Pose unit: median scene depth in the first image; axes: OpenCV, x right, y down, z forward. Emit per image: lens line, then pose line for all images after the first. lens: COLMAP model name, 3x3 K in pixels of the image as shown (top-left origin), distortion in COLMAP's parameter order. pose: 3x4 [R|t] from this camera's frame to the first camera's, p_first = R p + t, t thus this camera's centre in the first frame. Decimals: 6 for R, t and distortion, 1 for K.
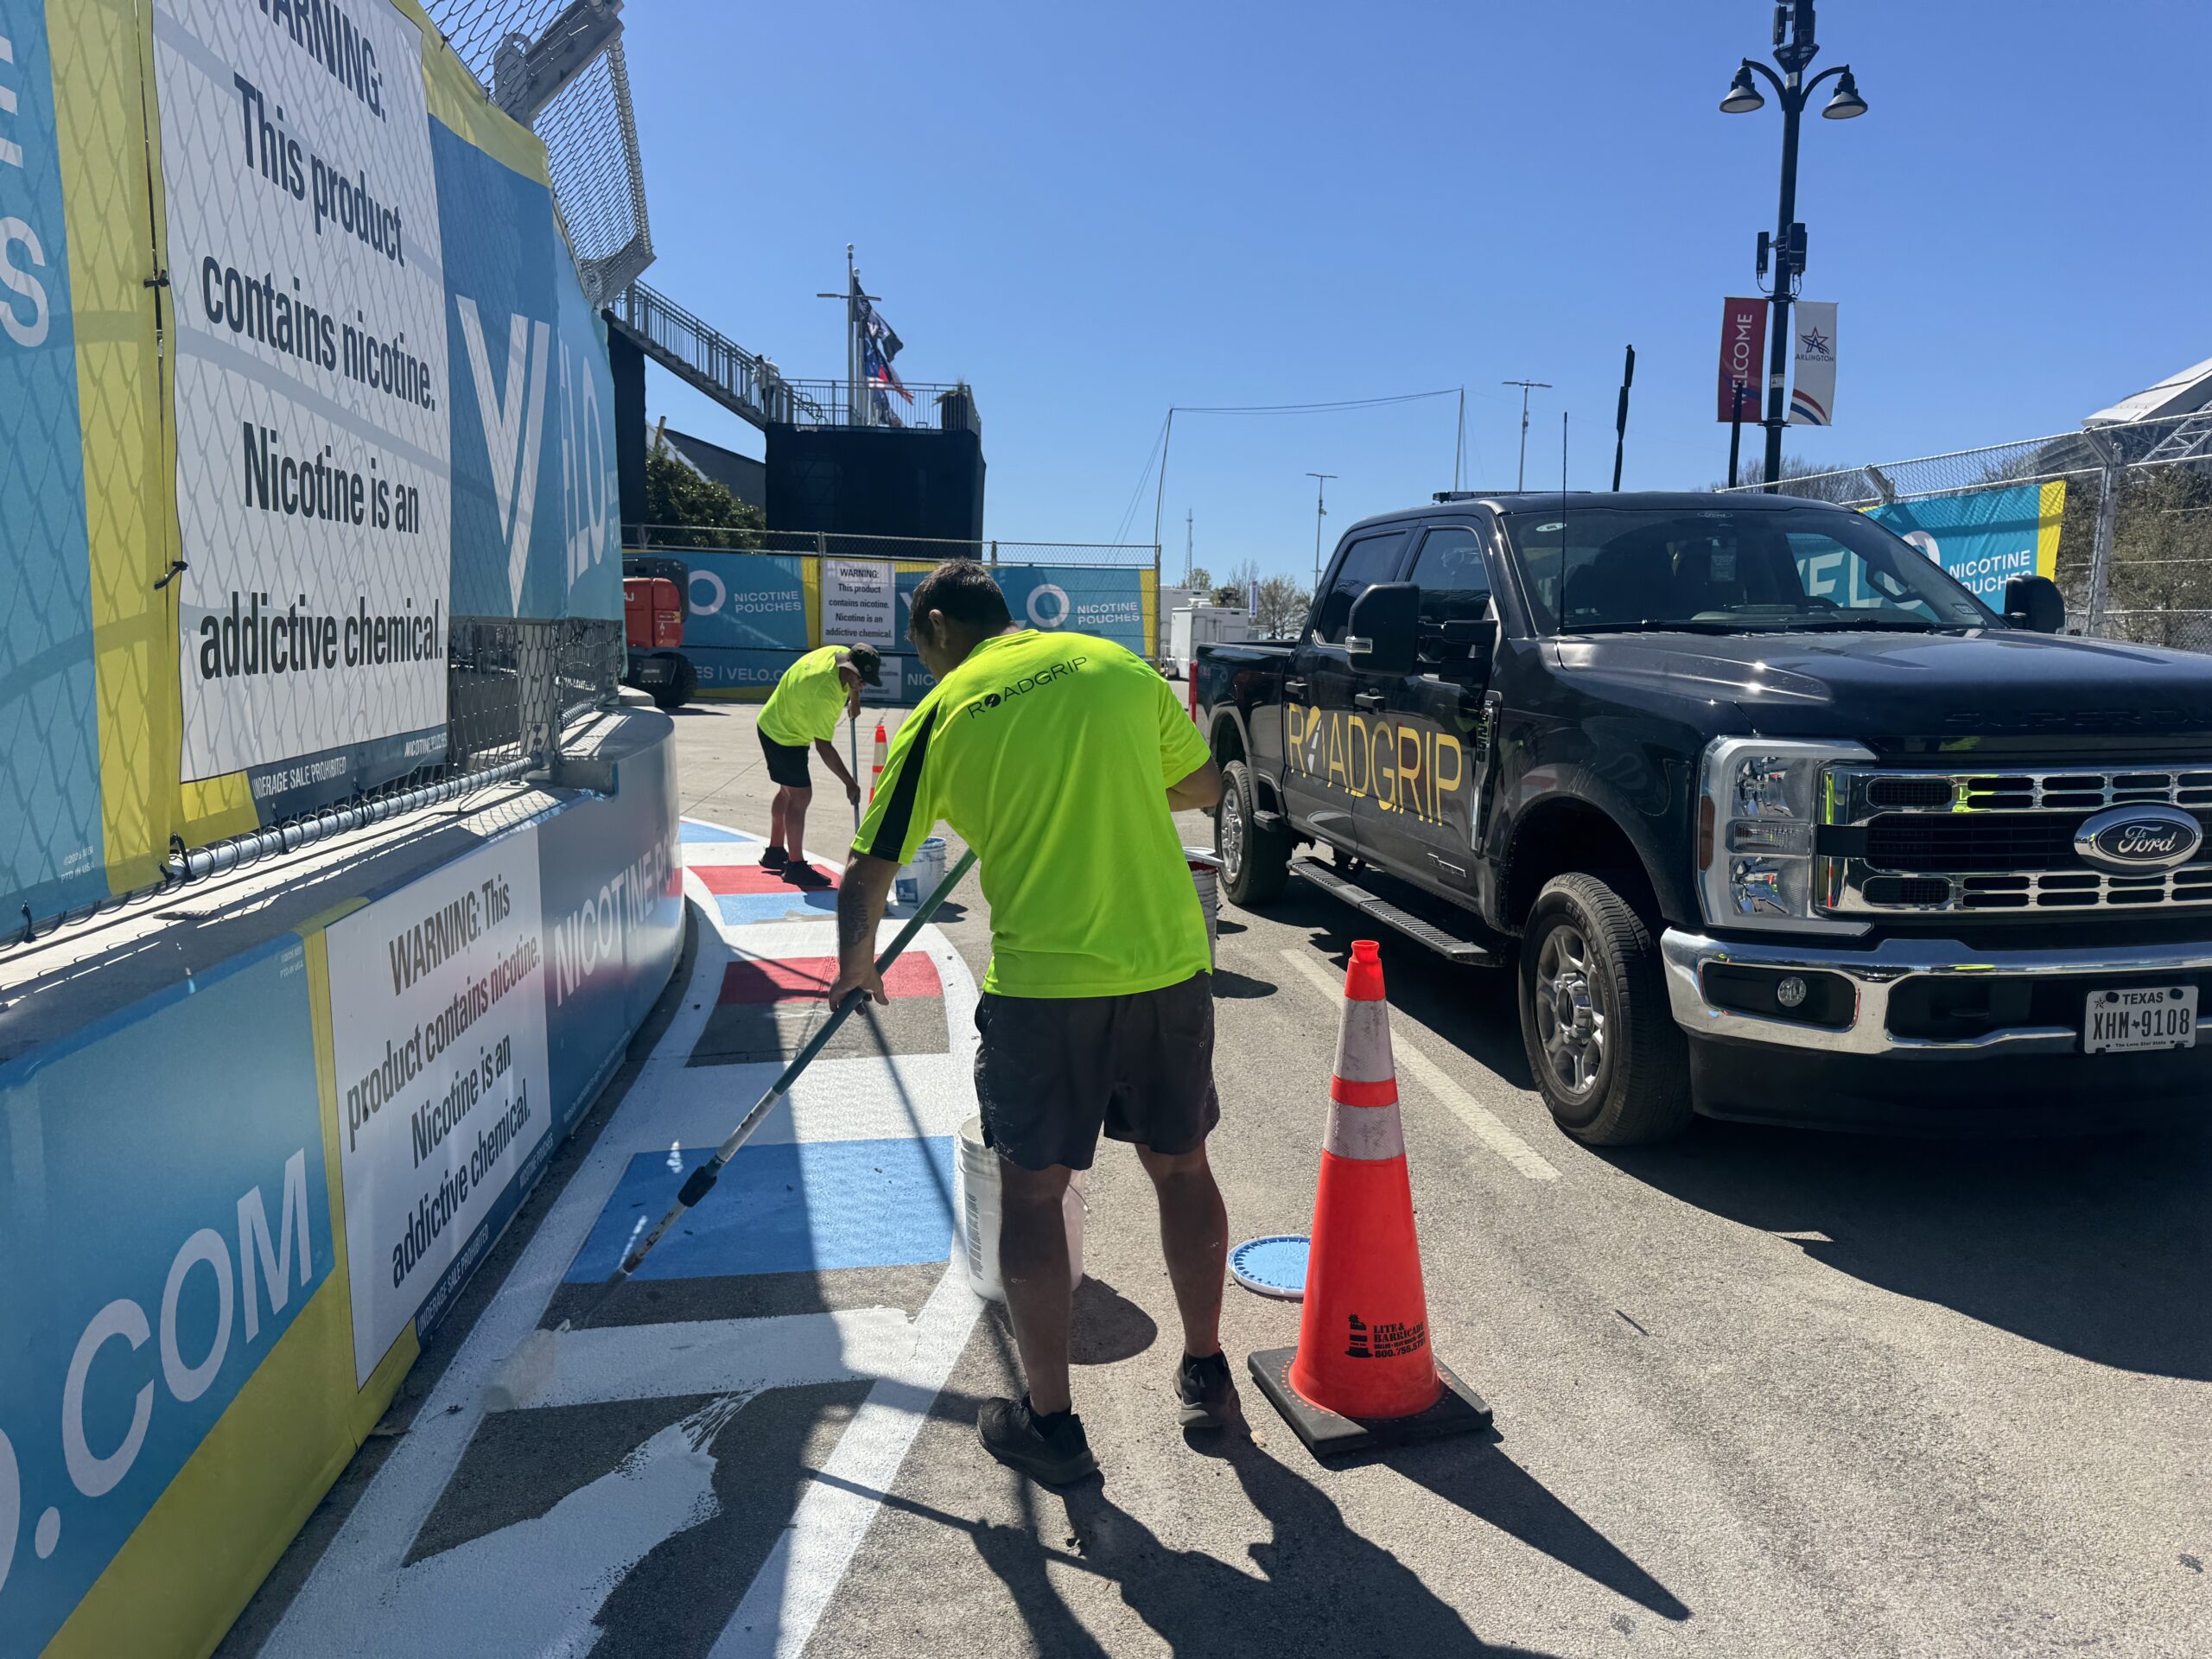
lens RADIAL K [[1547.1, 0, 1124.0], [0, 1547.1, 833.5], [0, 0, 1]] dist [0.063926, -0.050021]
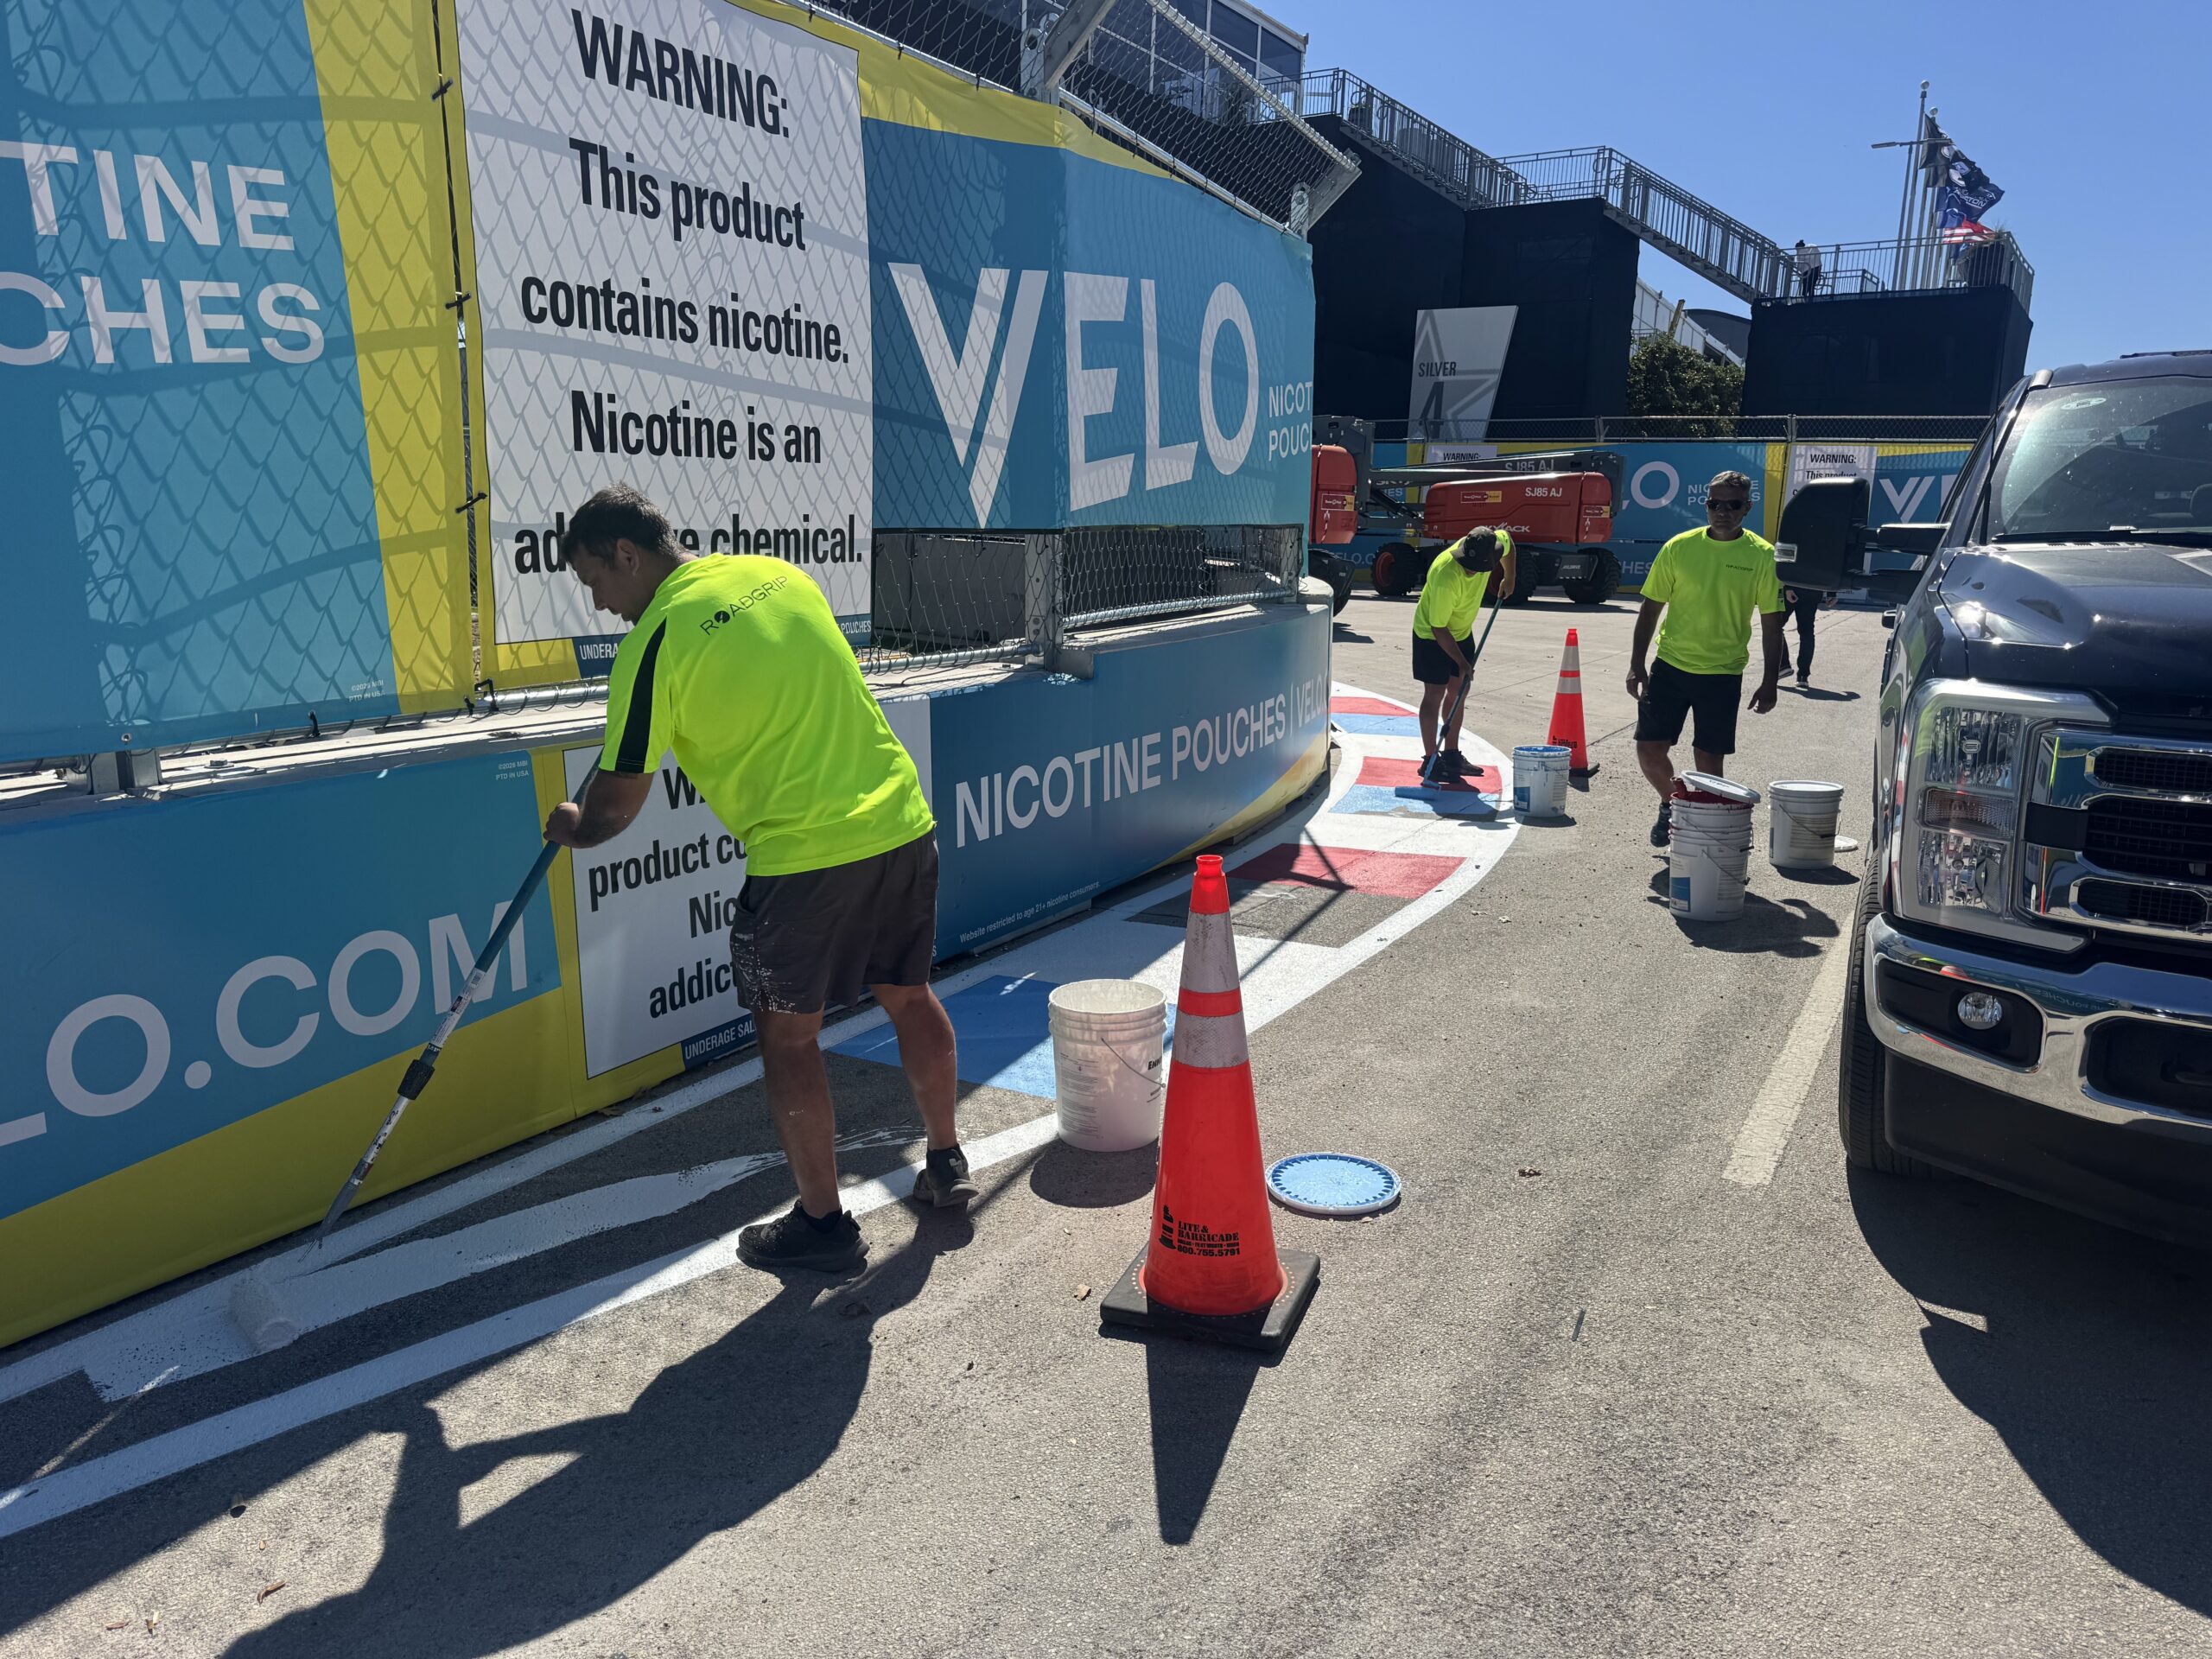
lens RADIAL K [[1534.9, 0, 1106.0], [0, 1534.9, 829.5], [0, 0, 1]] dist [0.115179, -0.179022]
pose [[0.798617, 0.116291, -0.590497, 0.495485], [-0.077936, 0.992876, 0.090130, -0.023652], [0.596772, -0.025959, 0.801991, 0.107300]]
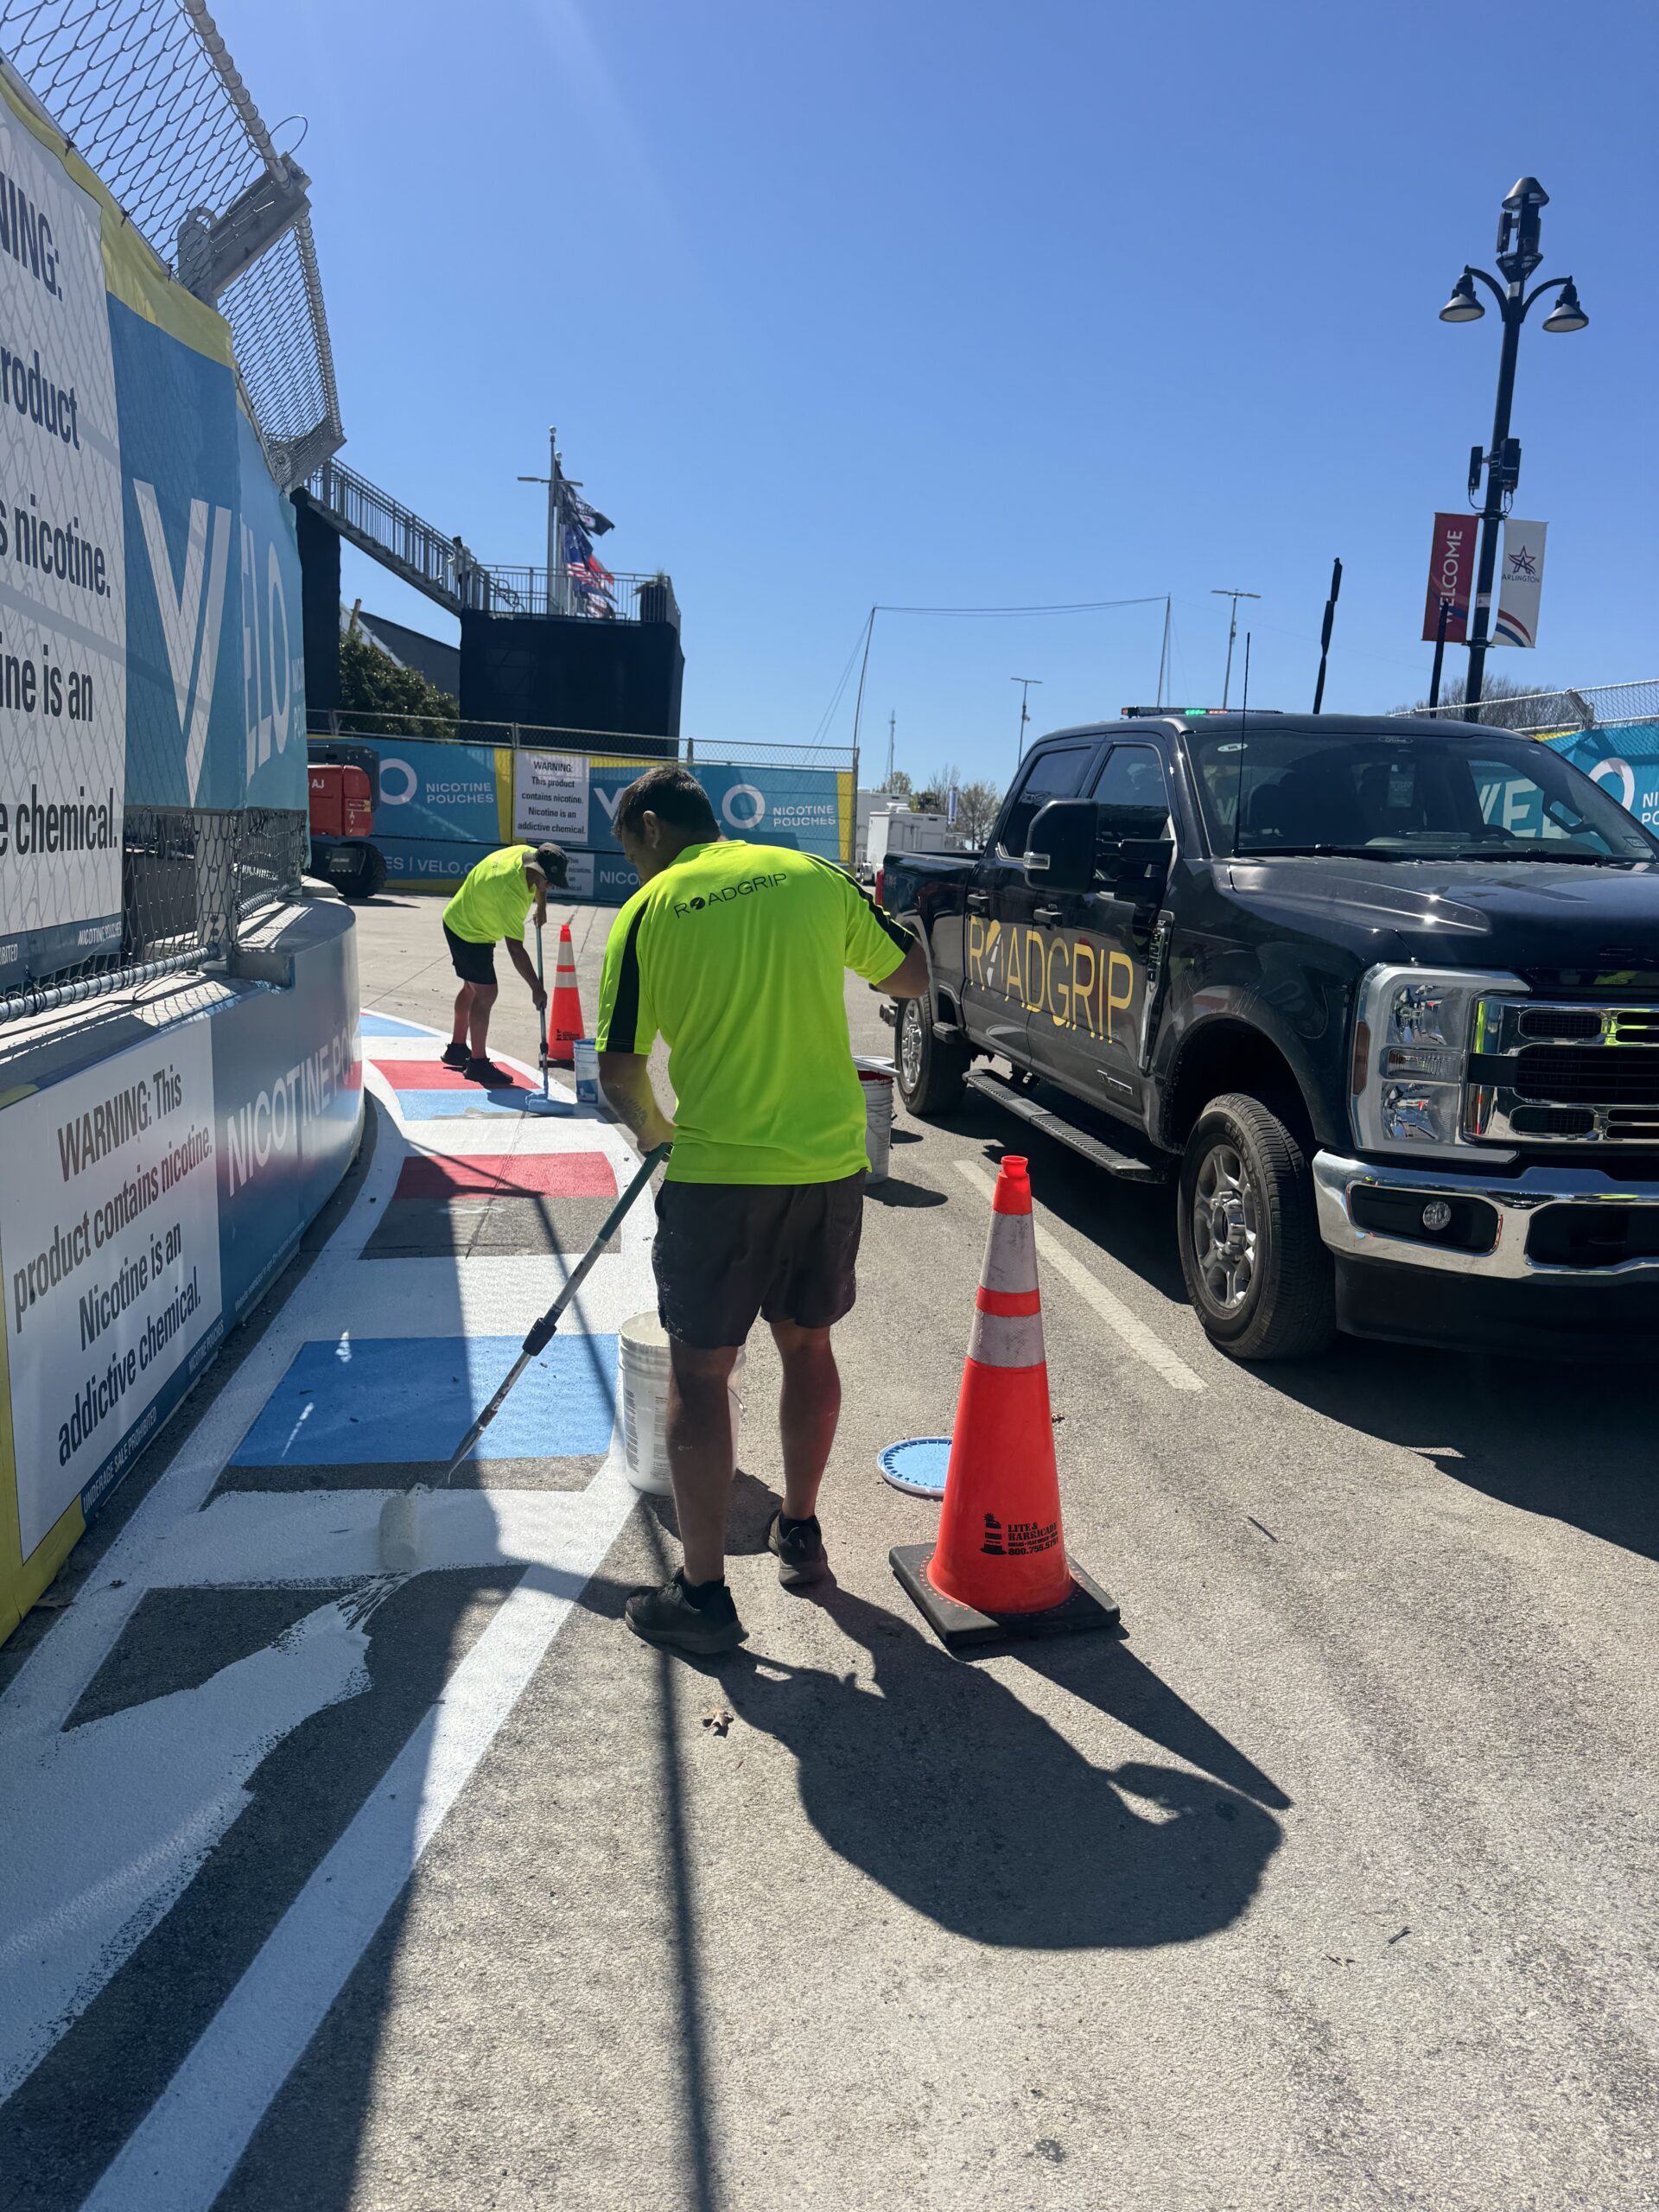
lens RADIAL K [[1547.1, 0, 829.5], [0, 1547.1, 1106.0], [0, 0, 1]] dist [0.063926, -0.050021]
pose [[0.999539, 0.028646, 0.010071, 0.015768], [-0.029061, 0.998617, 0.043812, -0.003690], [-0.008802, -0.044084, 0.998989, -0.014090]]
